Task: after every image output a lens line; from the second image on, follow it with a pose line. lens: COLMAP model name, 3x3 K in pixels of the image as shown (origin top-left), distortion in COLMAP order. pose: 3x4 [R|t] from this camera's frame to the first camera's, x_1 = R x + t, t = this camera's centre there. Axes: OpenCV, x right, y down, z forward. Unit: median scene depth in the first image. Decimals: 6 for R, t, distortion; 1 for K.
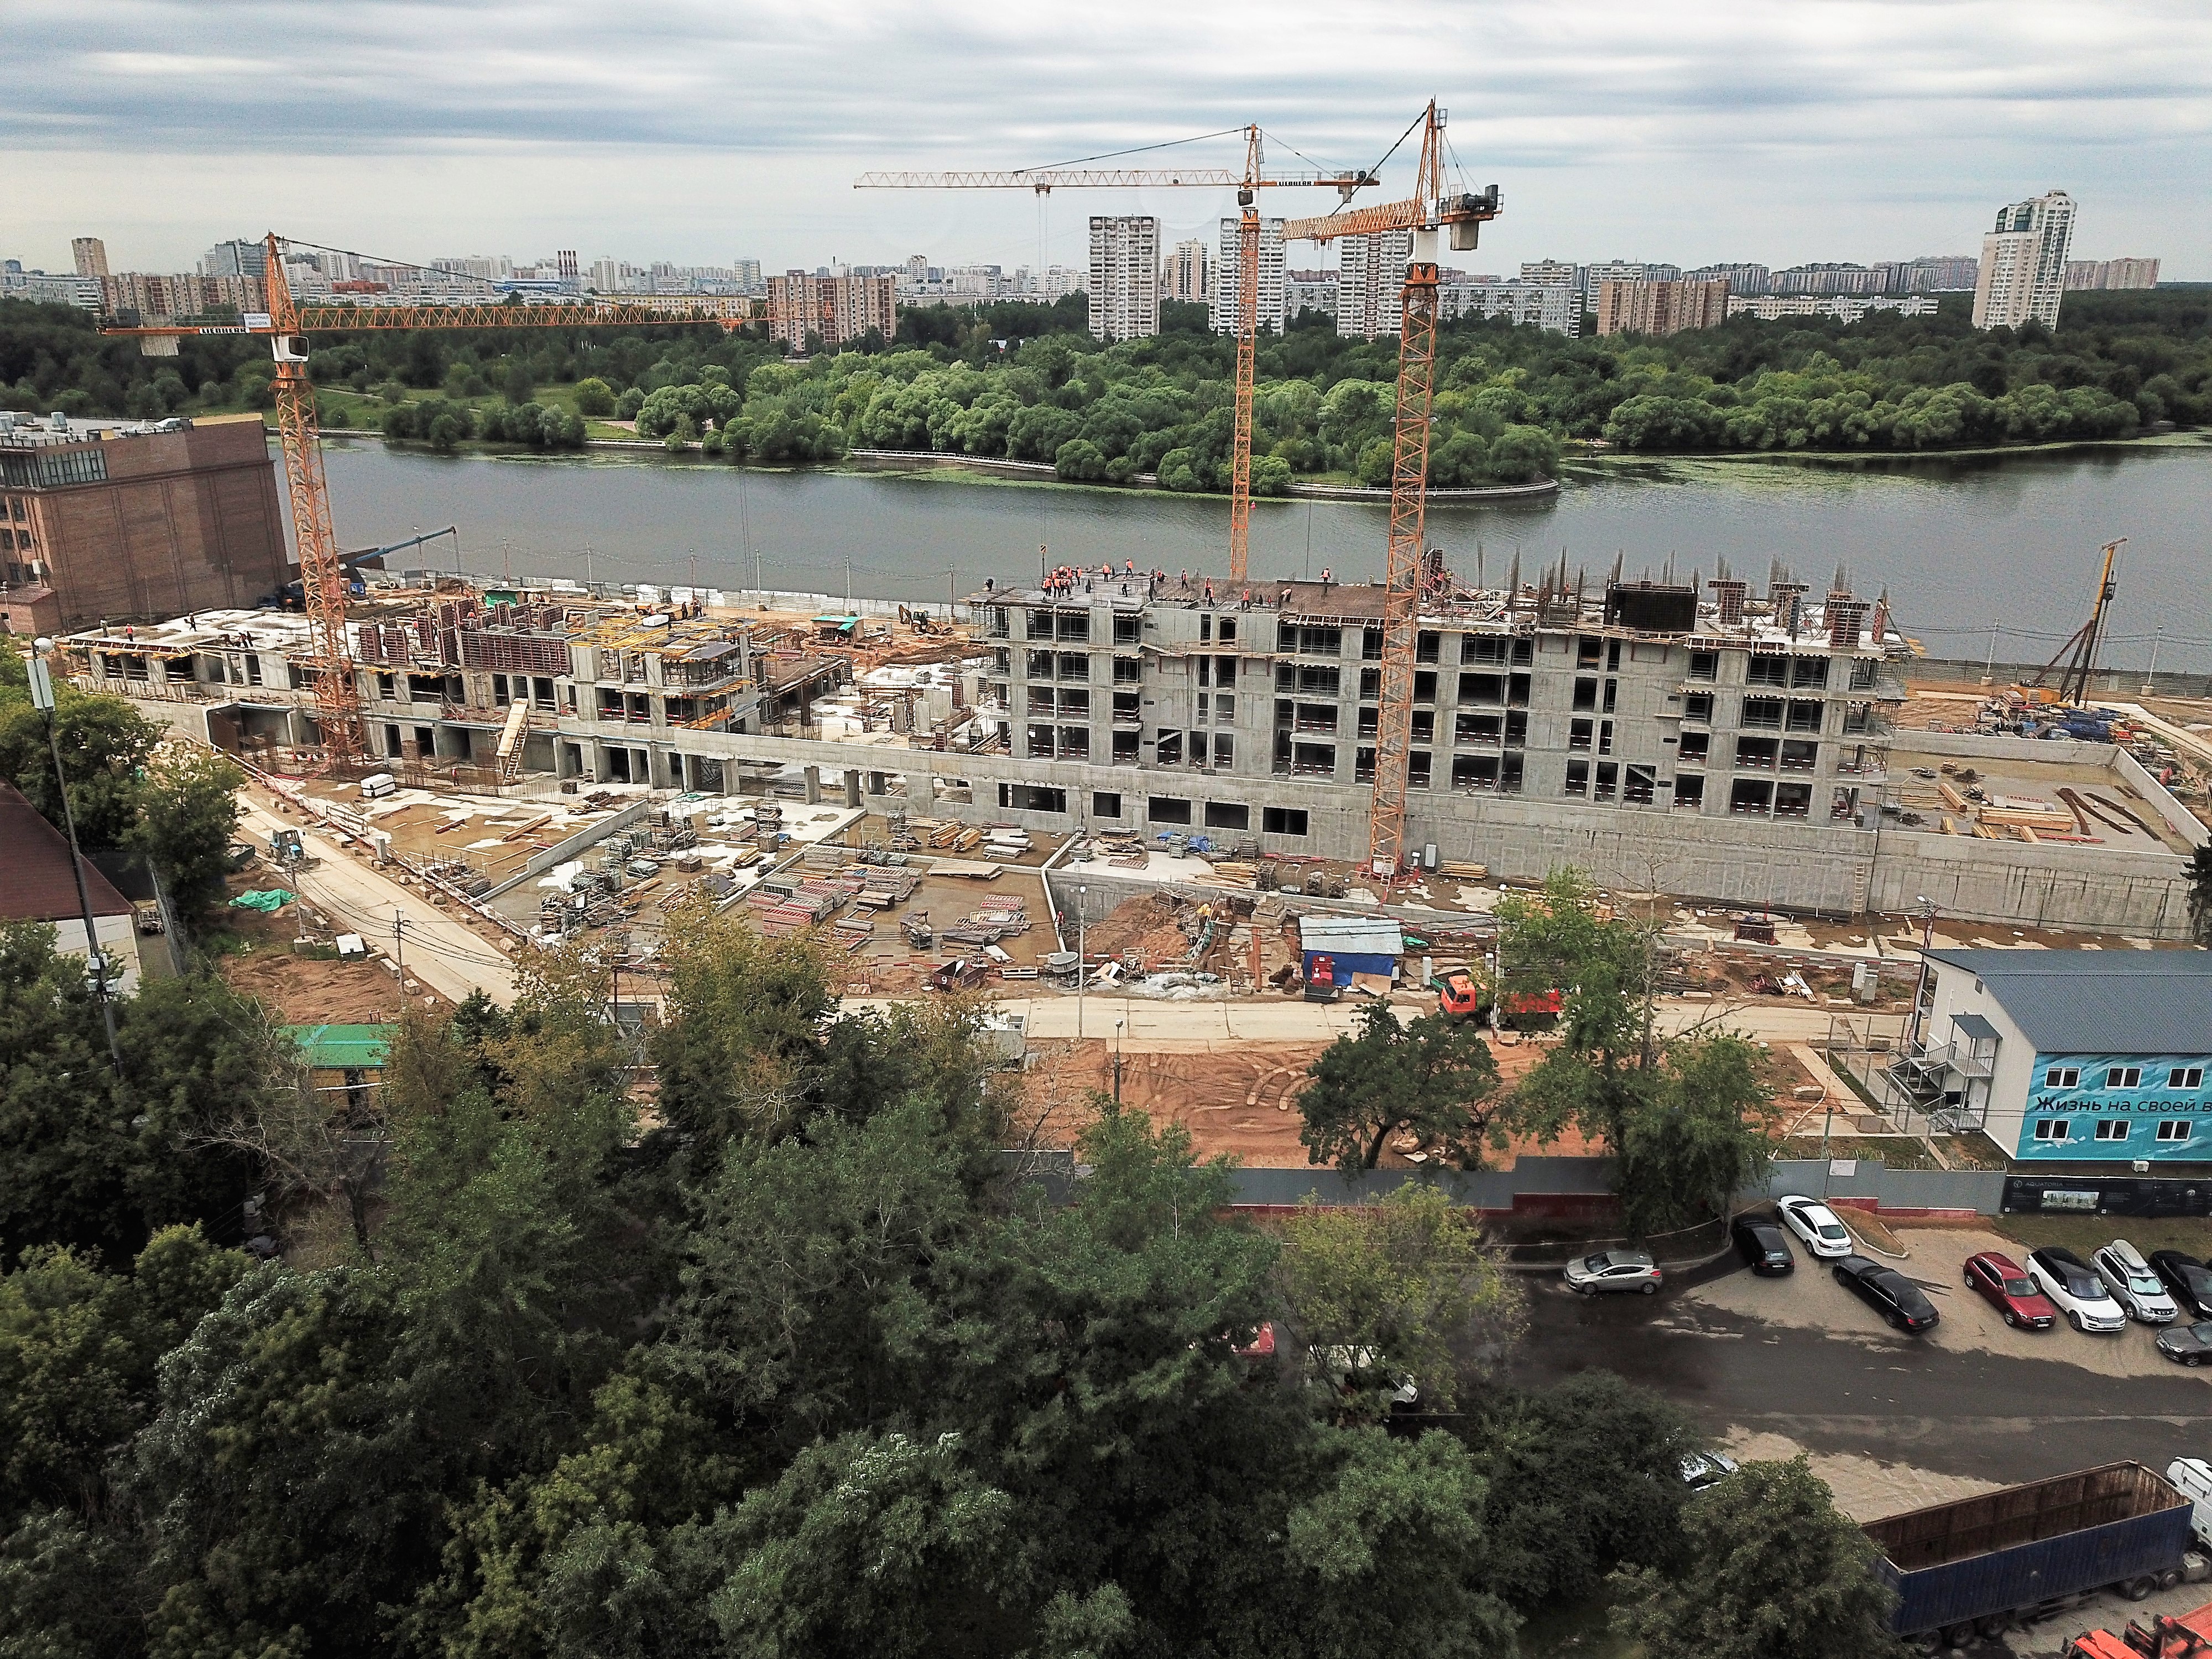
lens RADIAL K [[1670.8, 0, 1106.0], [0, 1670.8, 829.5], [0, 0, 1]] dist [0.014710, -0.011625]
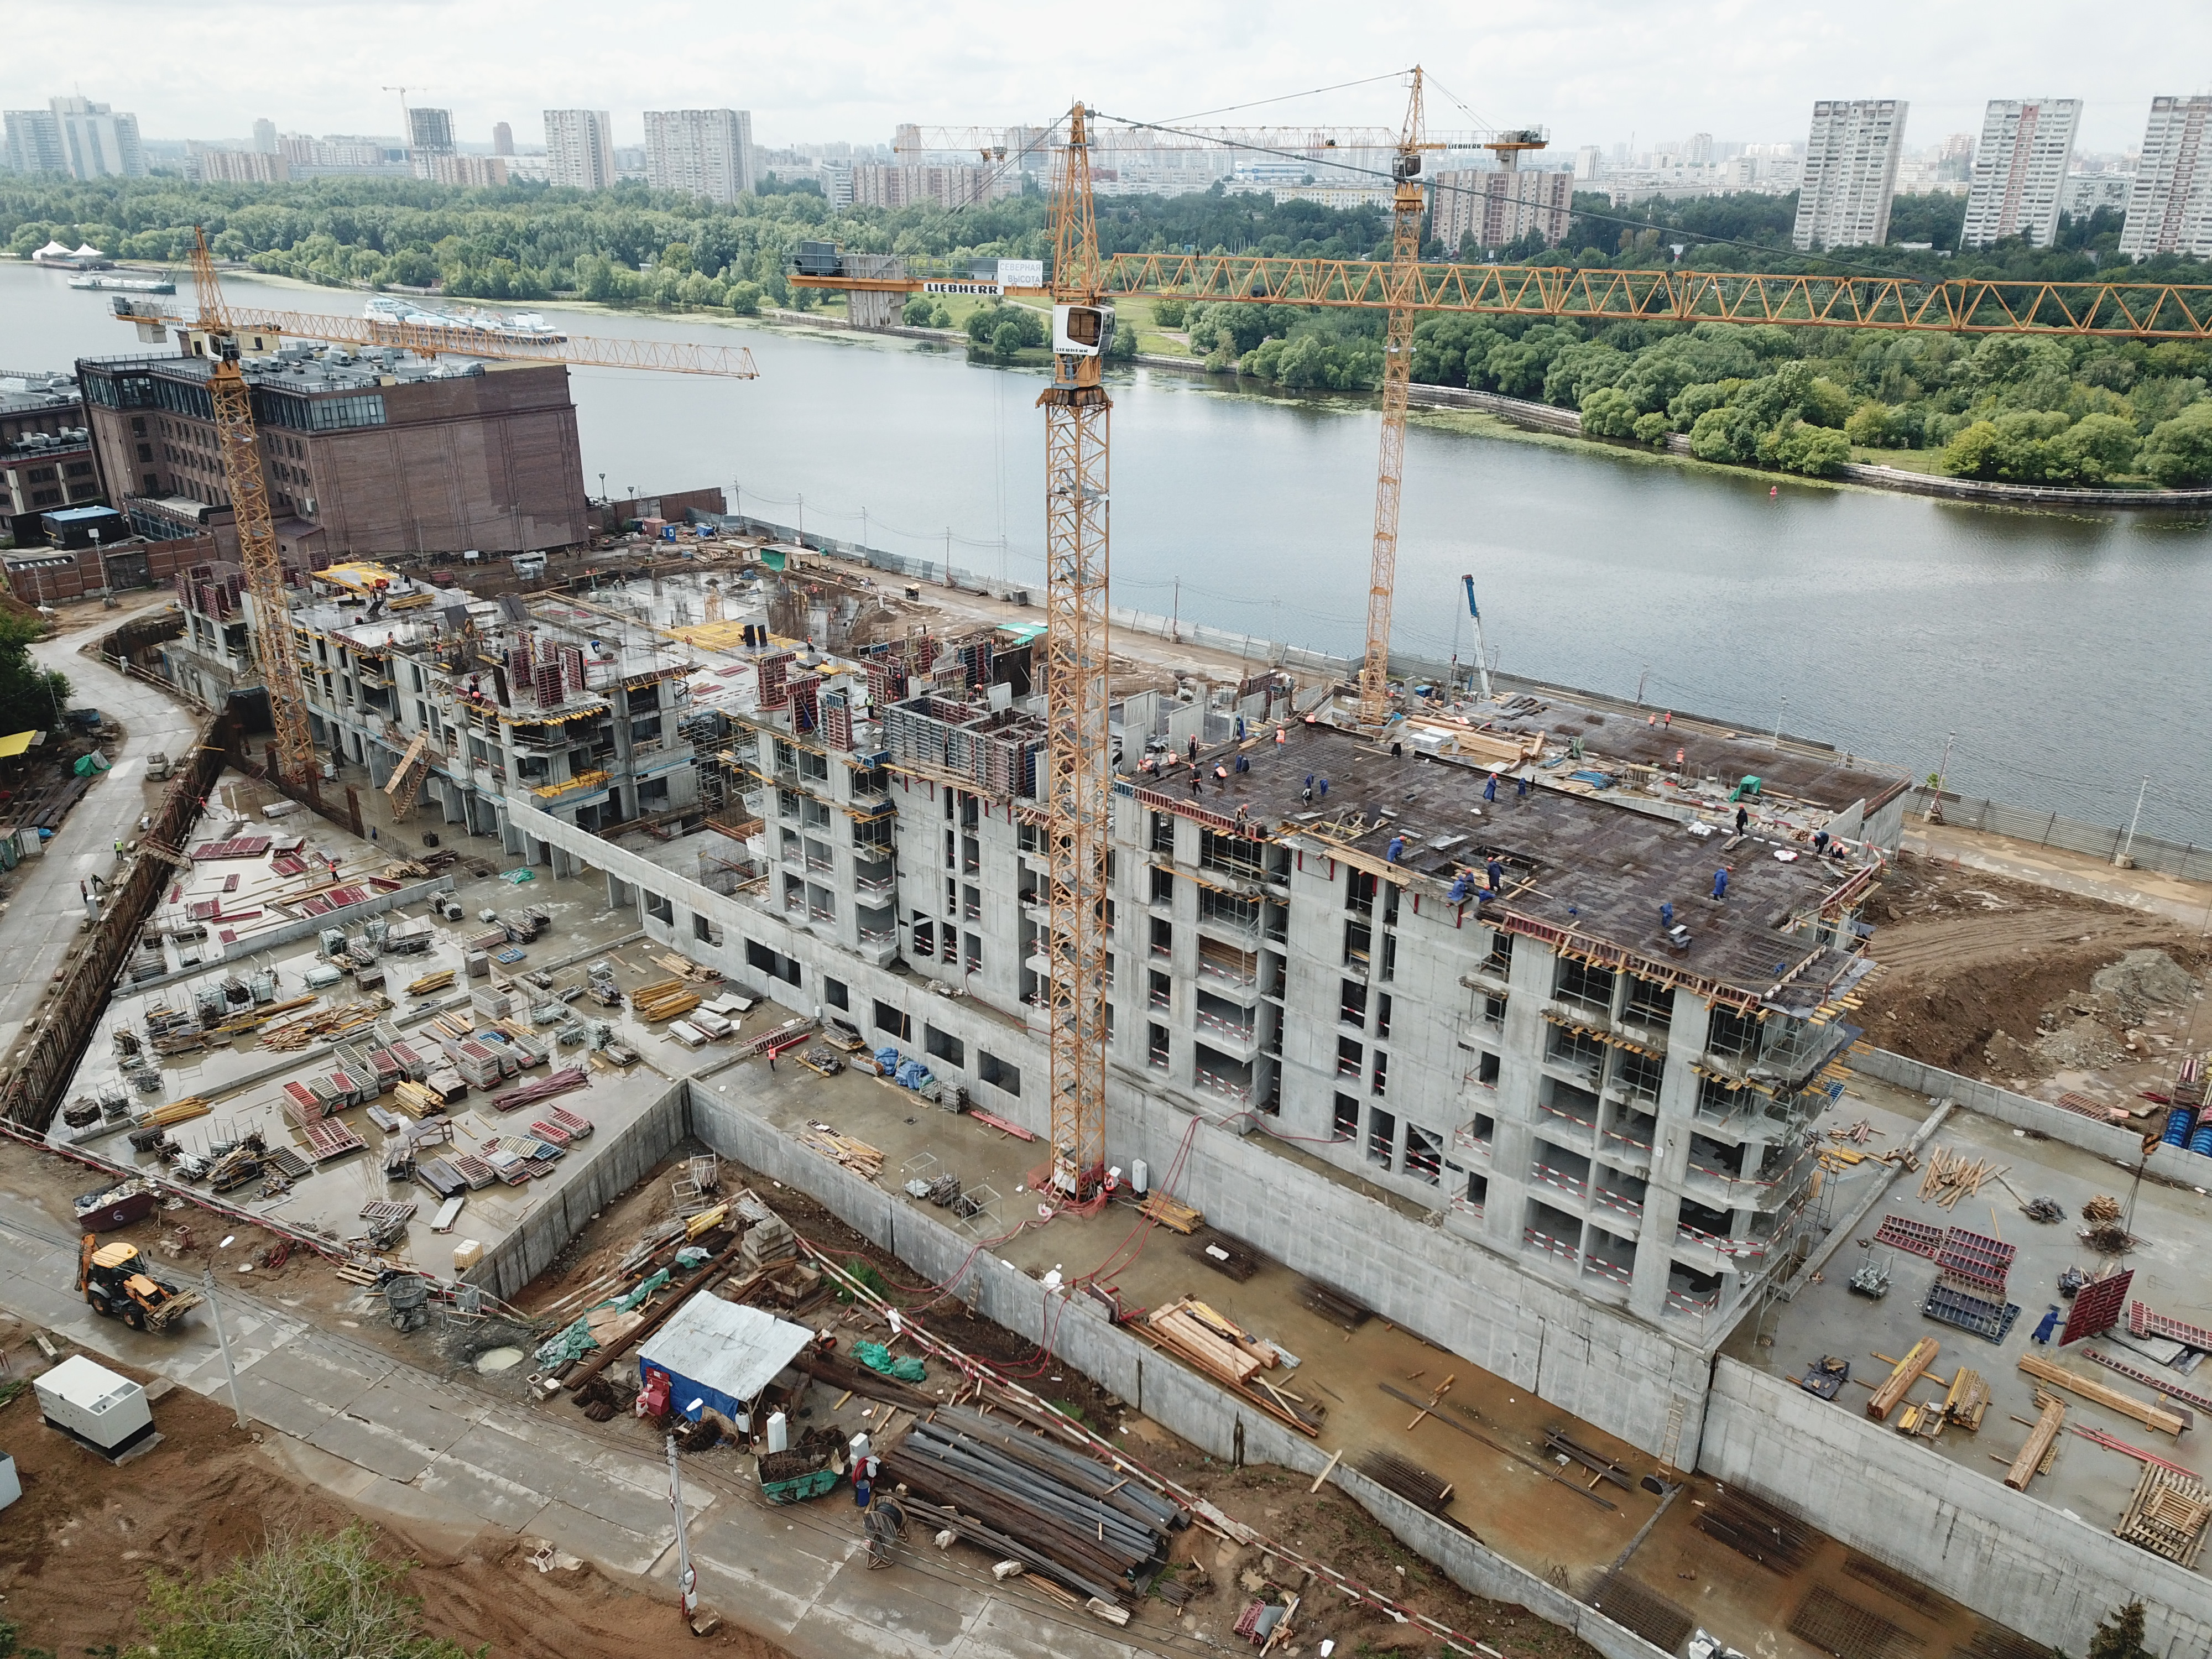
lens RADIAL K [[1651.2, 0, 1106.0], [0, 1651.2, 829.5], [0, 0, 1]] dist [0.017295, -0.000010]
pose [[0.900297, 0.168152, -0.401486, 0.141884], [-0.139445, 0.985175, 0.099922, -0.063555], [0.412336, -0.033974, 0.910398, 0.115494]]
